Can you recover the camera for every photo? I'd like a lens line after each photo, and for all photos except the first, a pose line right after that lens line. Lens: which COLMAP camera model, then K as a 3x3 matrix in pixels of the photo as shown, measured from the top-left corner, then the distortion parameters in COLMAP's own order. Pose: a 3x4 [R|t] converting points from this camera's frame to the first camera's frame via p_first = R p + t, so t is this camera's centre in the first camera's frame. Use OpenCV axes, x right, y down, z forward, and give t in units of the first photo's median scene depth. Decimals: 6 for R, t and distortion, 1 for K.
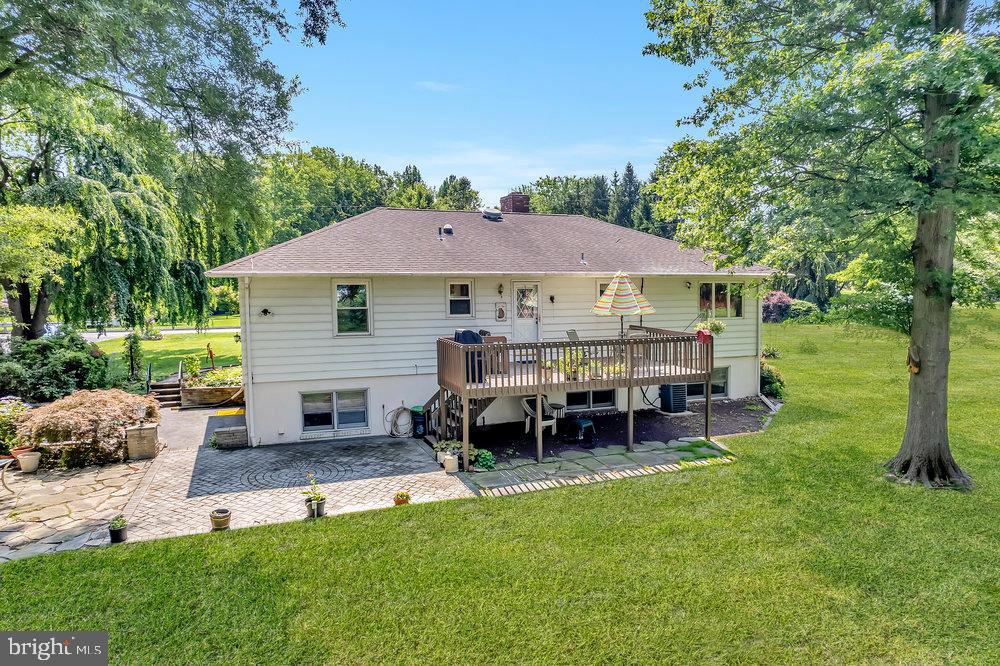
lens RADIAL K [[673.3, 0, 460.5], [0, 673.3, 336.5], [0, 0, 1]] dist [-0.026084, 0.002709]
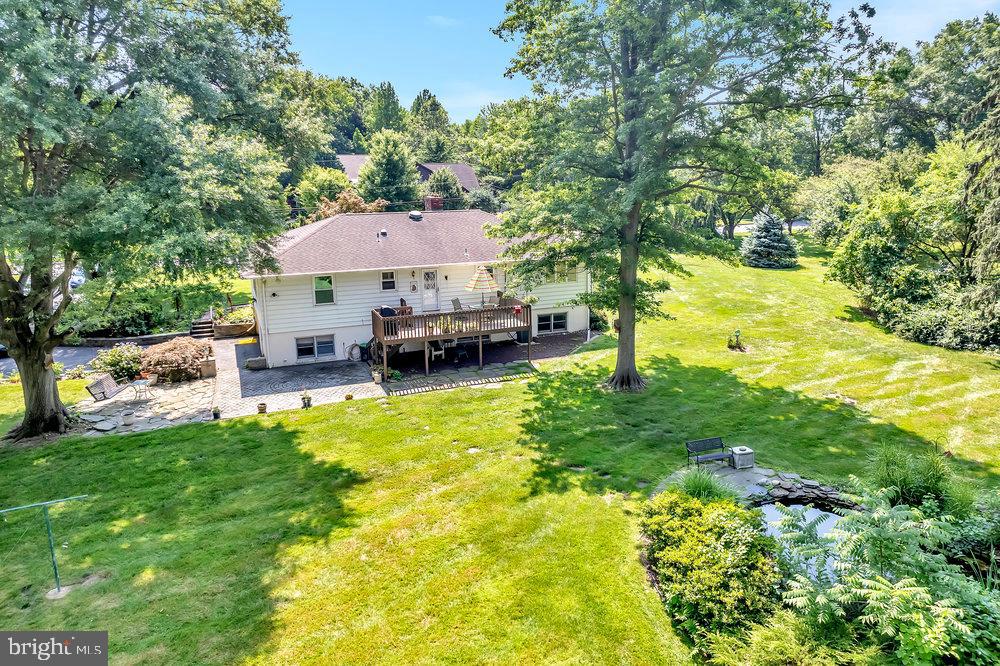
lens RADIAL K [[655.8, 0, 500.0], [0, 655.8, 333.0], [0, 0, 1]] dist [-0.005262, -0.000289]
pose [[0.996413, 0.001601, 0.084613, 0.152845], [-0.014841, 0.987631, 0.156090, -0.204956], [-0.083316, -0.156786, 0.984112, -0.738931]]
